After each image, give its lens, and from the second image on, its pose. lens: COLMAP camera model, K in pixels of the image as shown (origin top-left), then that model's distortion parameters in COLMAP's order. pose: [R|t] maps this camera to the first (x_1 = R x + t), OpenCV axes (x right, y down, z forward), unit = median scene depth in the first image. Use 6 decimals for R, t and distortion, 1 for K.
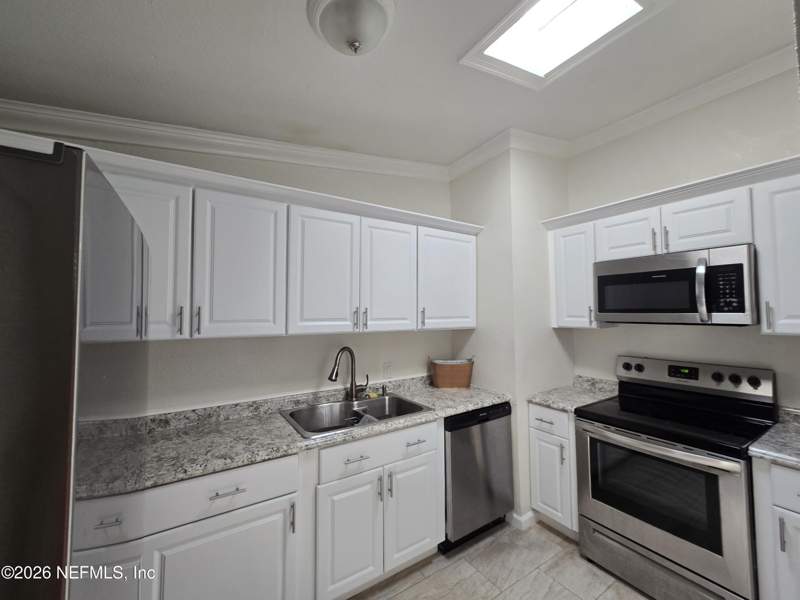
lens RADIAL K [[325.9, 0, 398.8], [0, 325.9, 299.6], [0, 0, 1]] dist [-0.002493, -0.000579]
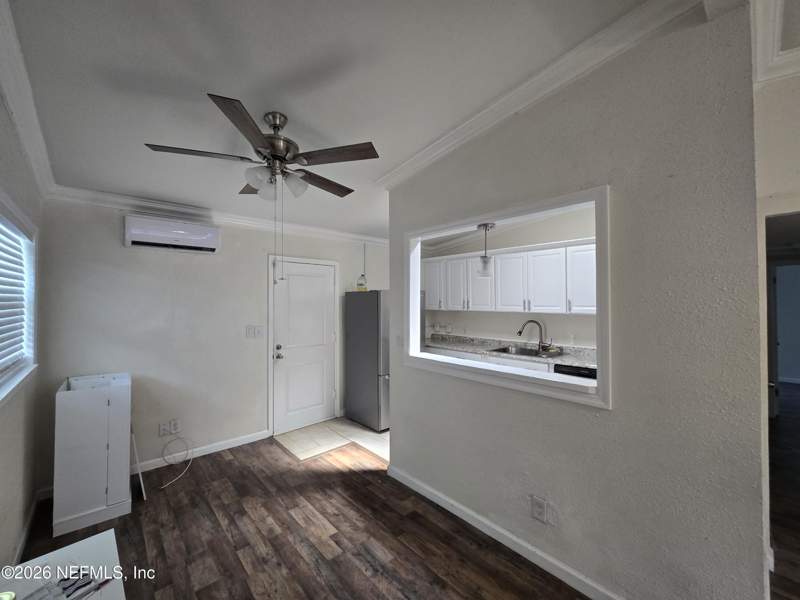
lens RADIAL K [[325.9, 0, 399.4], [0, 325.9, 298.5], [0, 0, 1]] dist [-0.002493, -0.000579]
pose [[0.157130, 0.001479, -0.987577, 1.839294], [0.041687, 0.999098, 0.008129, -0.033913], [0.986698, -0.042446, 0.156927, -0.057262]]
